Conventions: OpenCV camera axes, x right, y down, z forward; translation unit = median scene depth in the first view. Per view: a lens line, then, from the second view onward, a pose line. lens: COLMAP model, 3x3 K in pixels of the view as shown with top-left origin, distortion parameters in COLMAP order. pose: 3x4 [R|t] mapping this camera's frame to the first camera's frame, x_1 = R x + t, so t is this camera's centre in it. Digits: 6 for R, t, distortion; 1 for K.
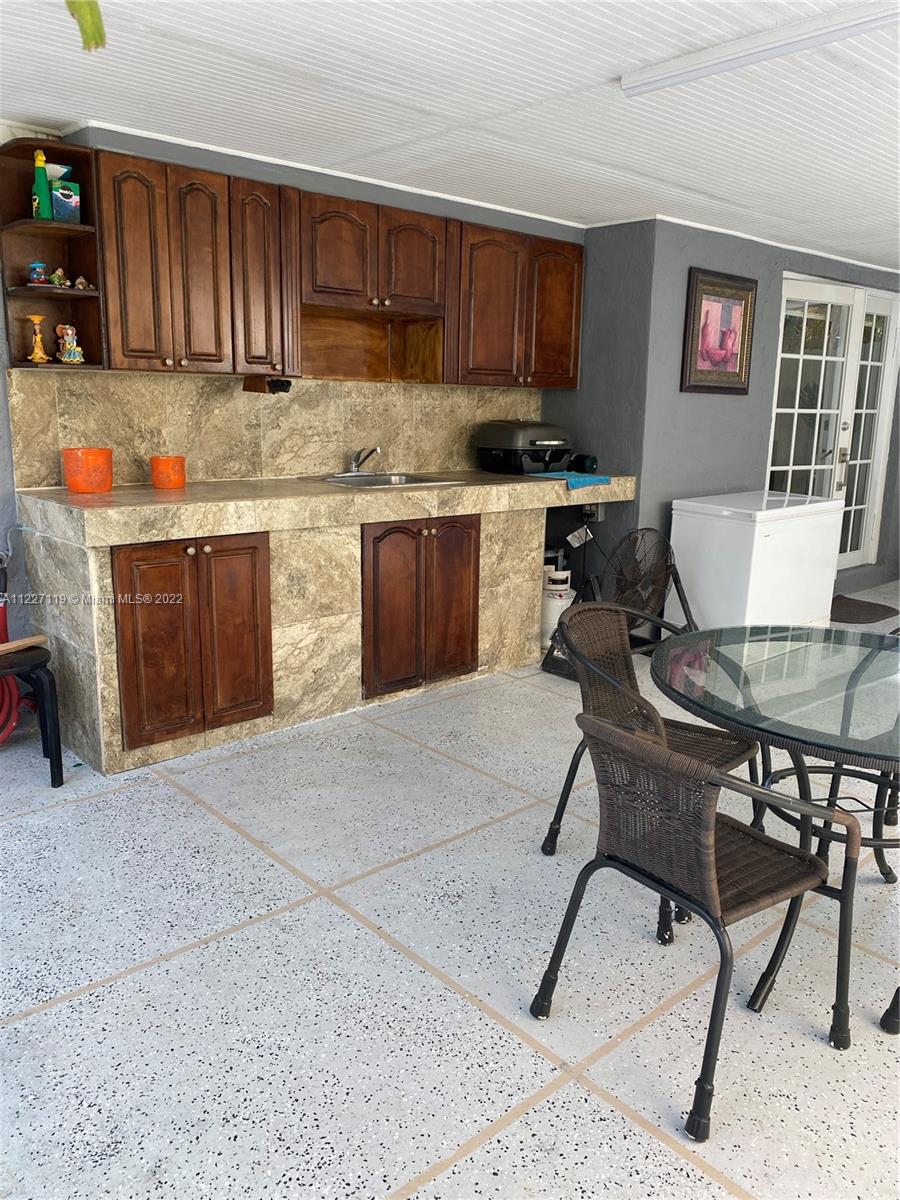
lens RADIAL K [[910.8, 0, 447.7], [0, 910.8, 599.5], [0, 0, 1]] dist [0.030894, -0.038270]
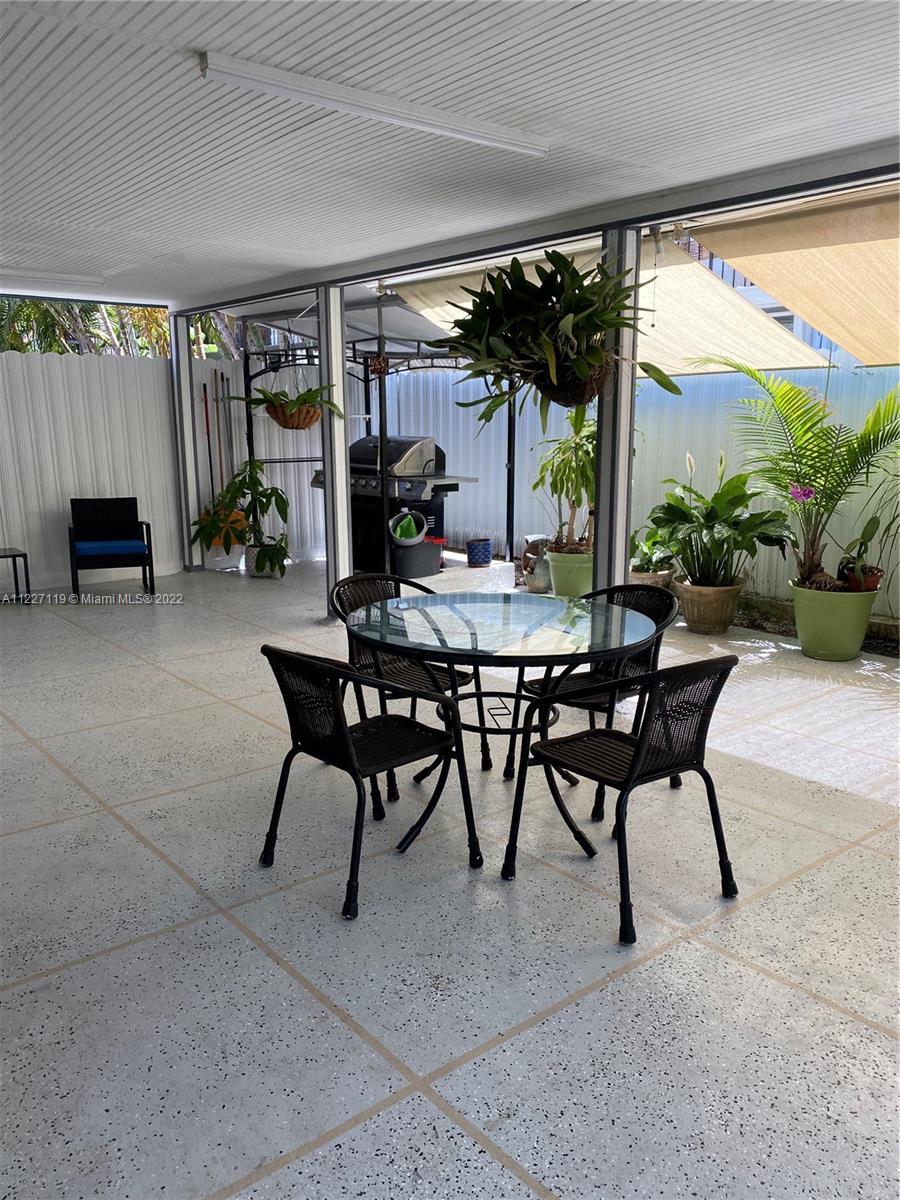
lens RADIAL K [[910.8, 0, 448.1], [0, 910.8, 603.4], [0, 0, 1]] dist [0.030894, -0.038270]
pose [[0.048919, -0.214555, 0.975486, -0.754391], [0.219324, 0.955125, 0.199078, -0.198785], [-0.974425, 0.204209, 0.093781, 0.785717]]
